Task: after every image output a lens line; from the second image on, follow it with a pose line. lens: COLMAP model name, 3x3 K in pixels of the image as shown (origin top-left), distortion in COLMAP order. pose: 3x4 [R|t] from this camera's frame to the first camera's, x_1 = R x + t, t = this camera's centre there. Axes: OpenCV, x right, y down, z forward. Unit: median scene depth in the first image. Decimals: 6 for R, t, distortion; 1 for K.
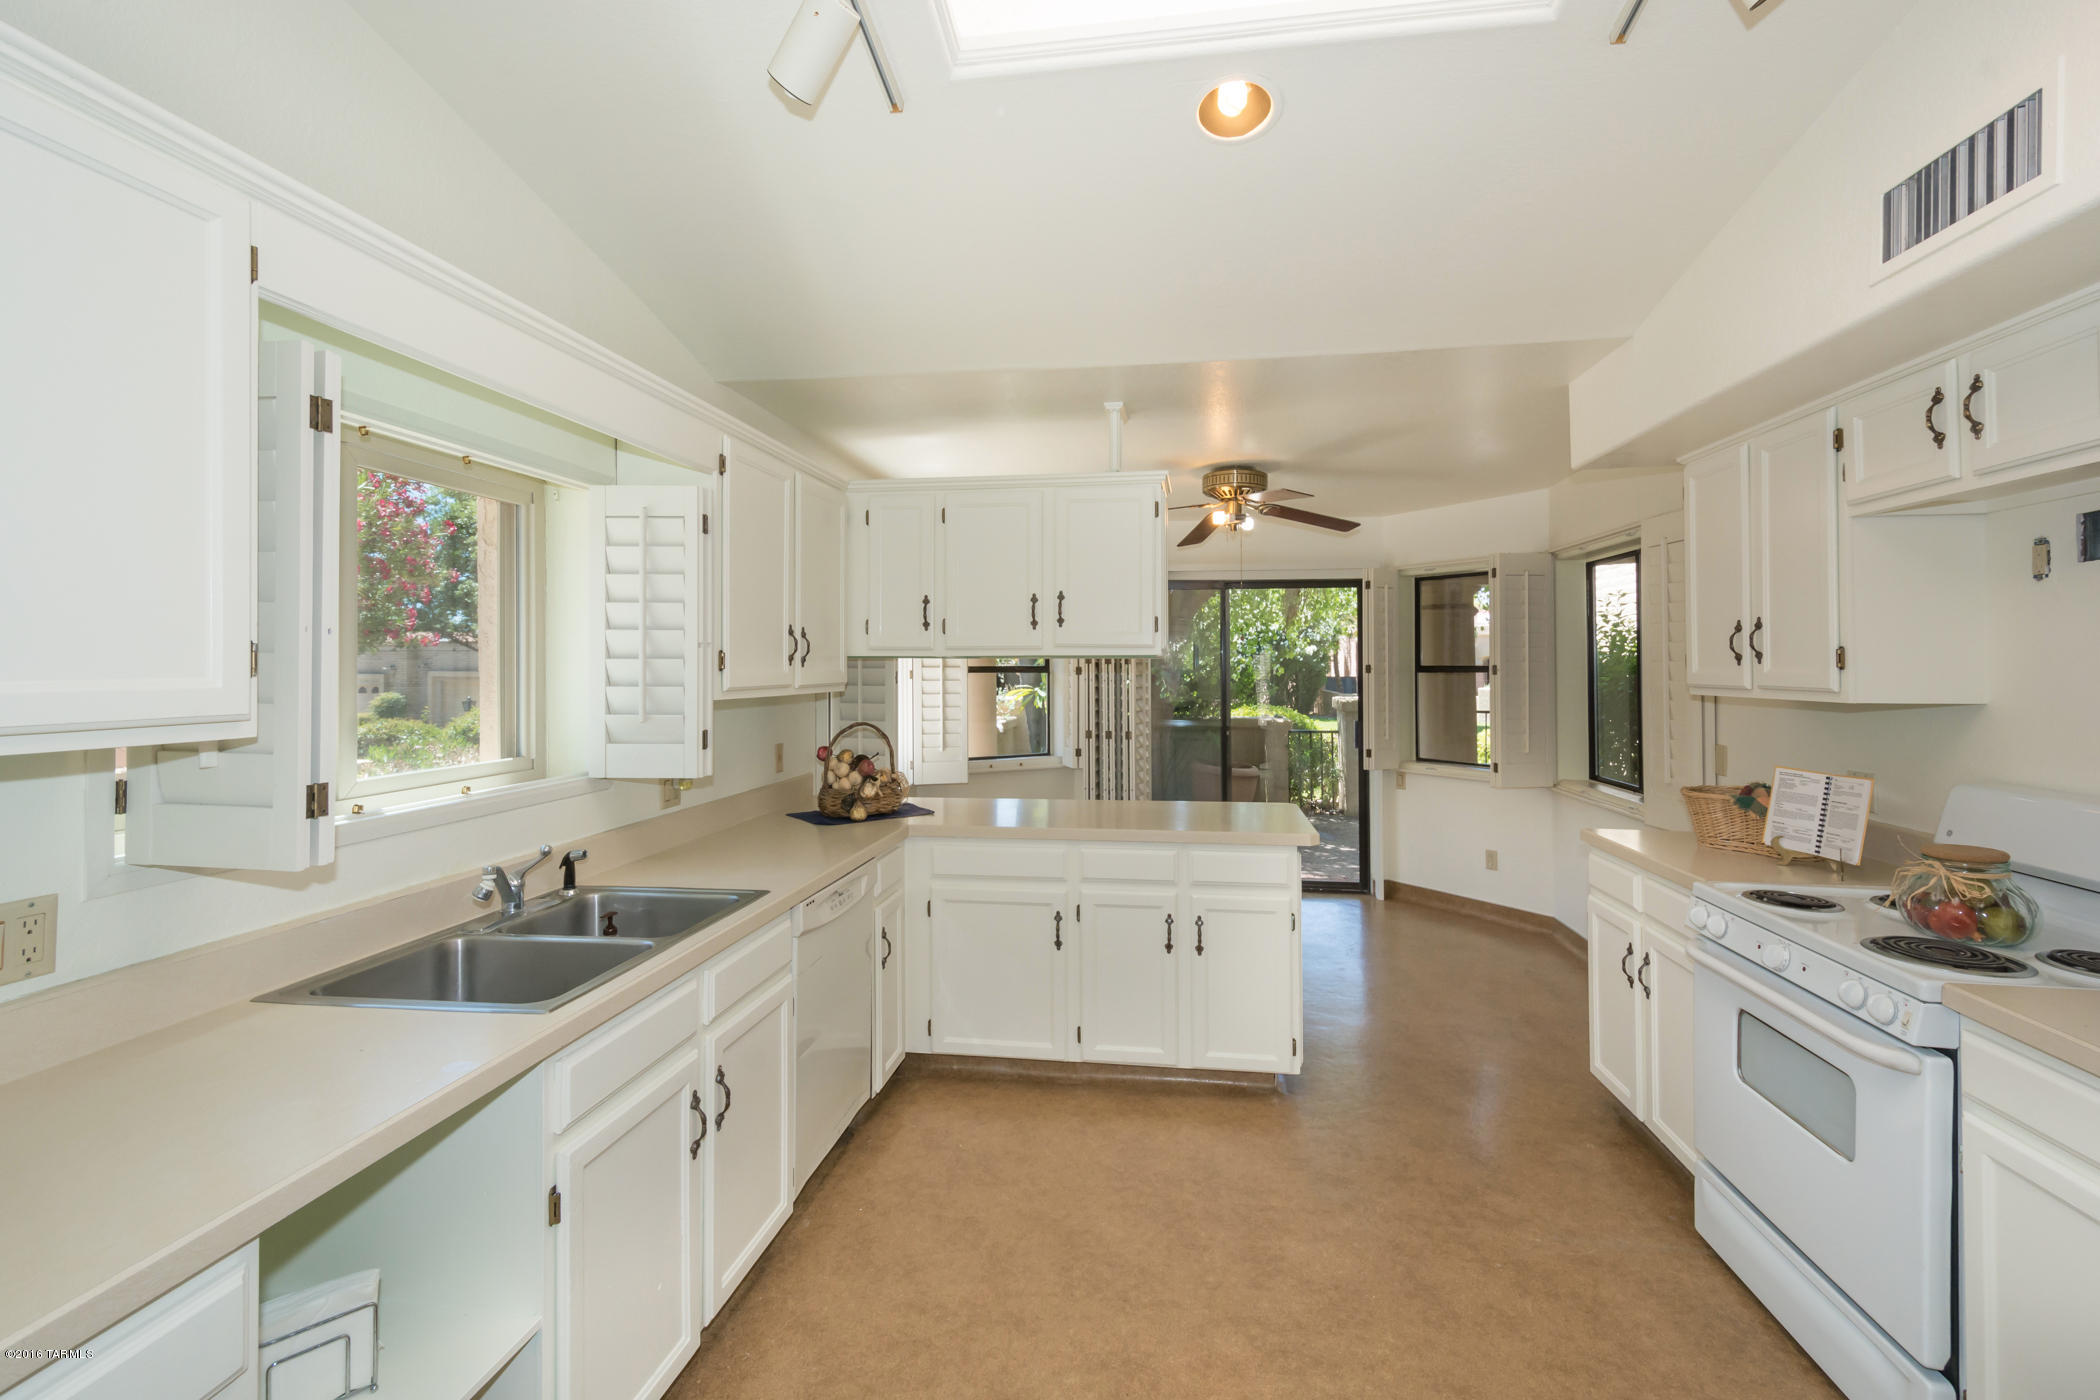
lens RADIAL K [[938.2, 0, 1051.8], [0, 938.2, 650.8], [0, 0, 1]] dist [0.022024, -0.000198]
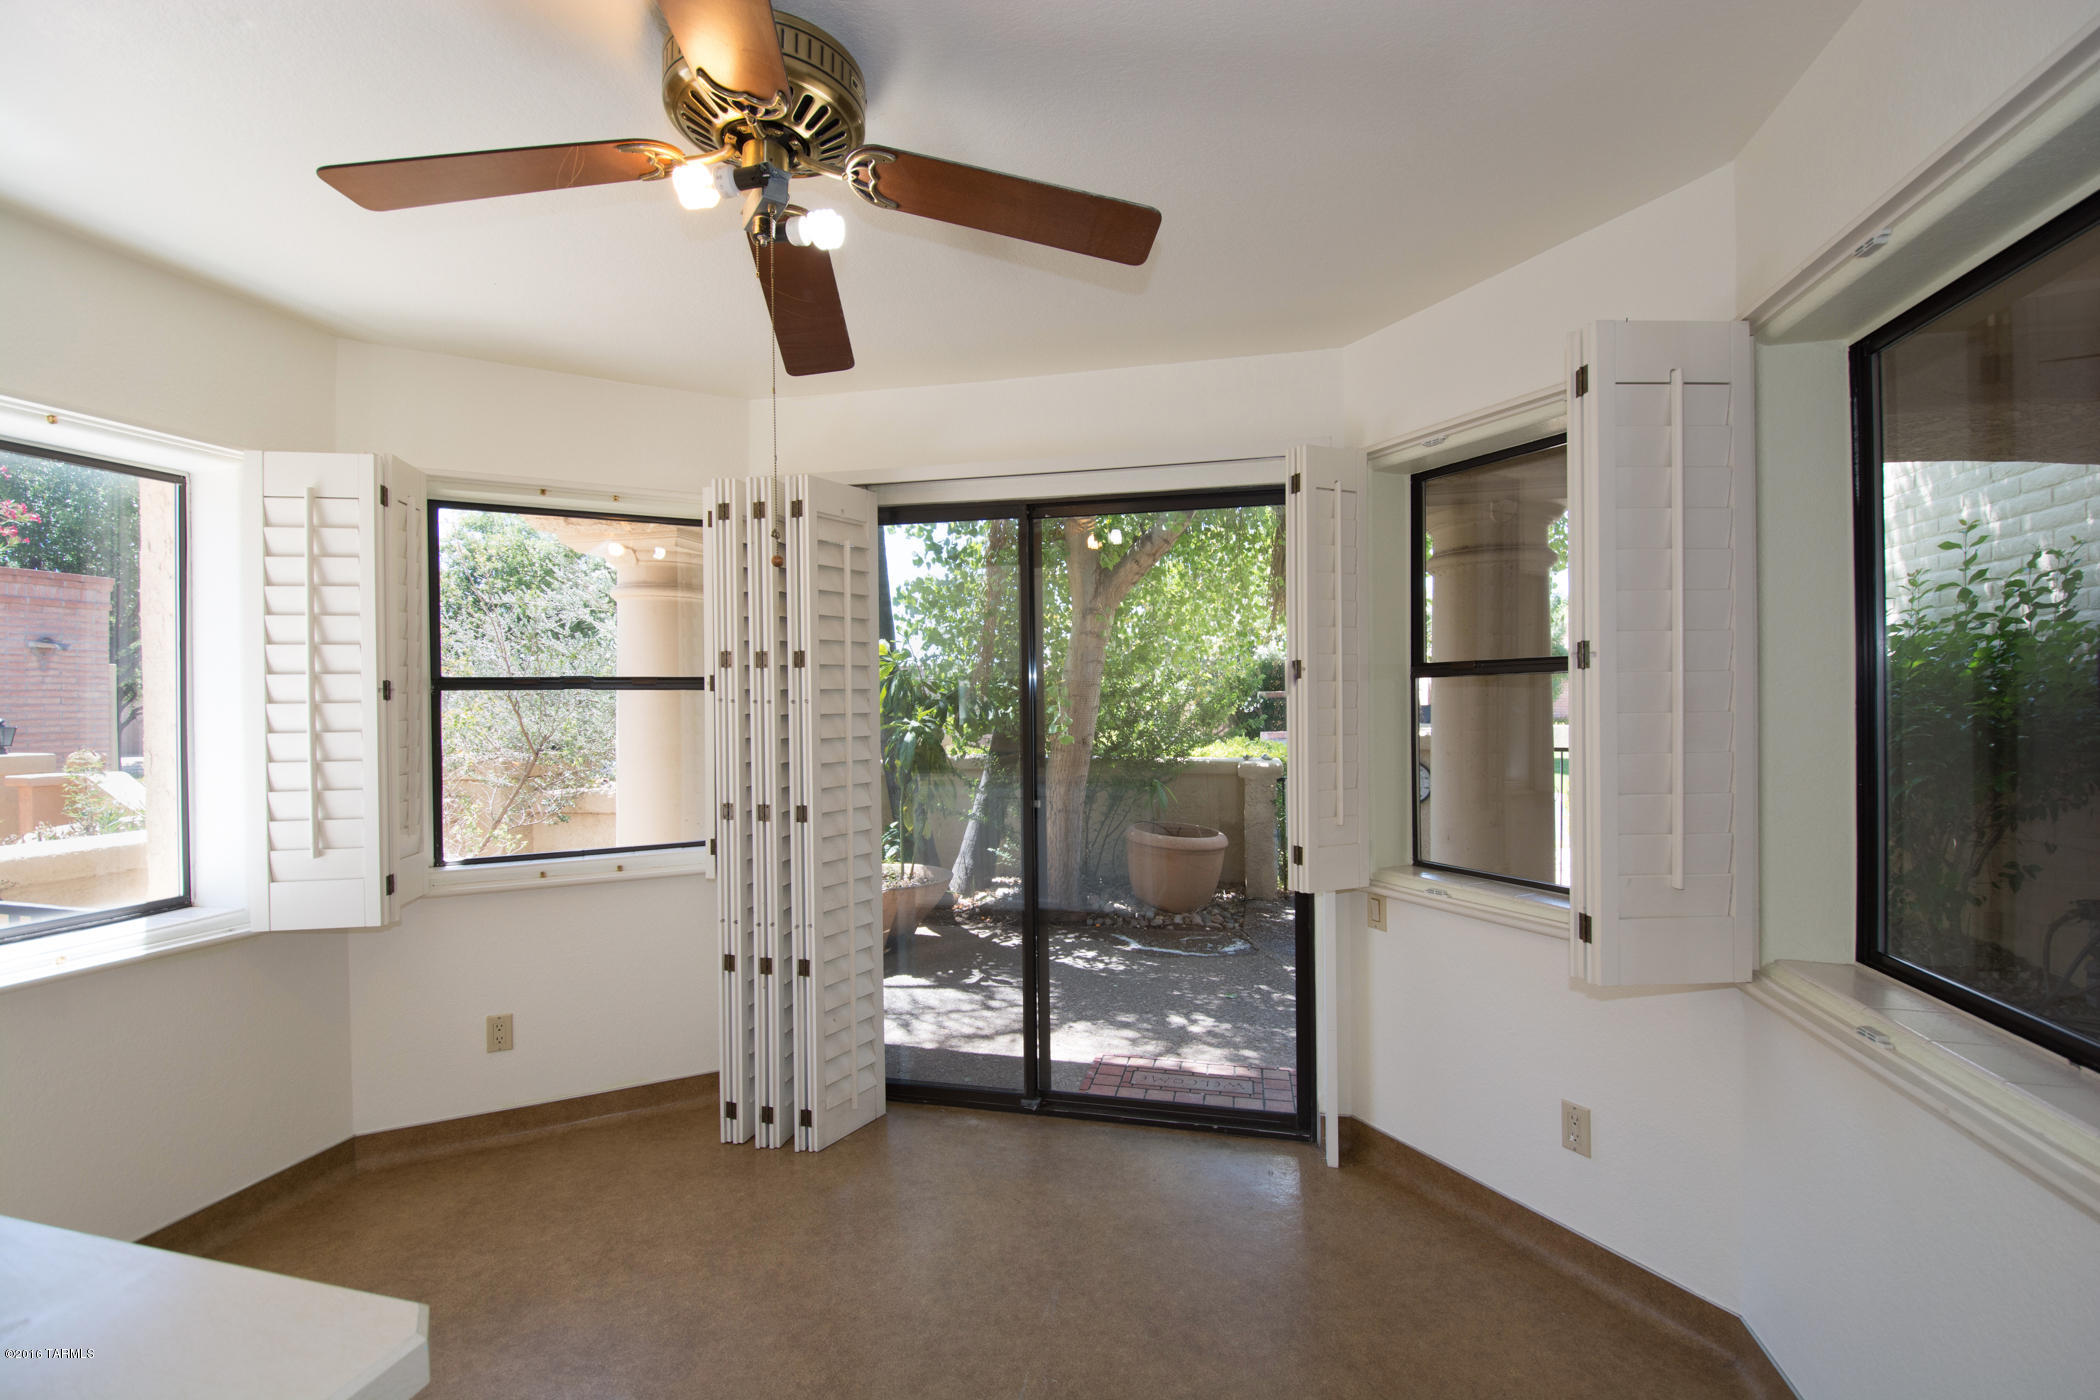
lens RADIAL K [[931.4, 0, 1064.0], [0, 931.4, 713.0], [0, 0, 1]] dist [-0.001416, -0.001504]
pose [[0.996214, -0.006642, -0.086682, 0.256651], [0.008637, 0.999706, 0.022661, 0.028376], [0.086506, -0.023324, 0.995978, 0.530941]]
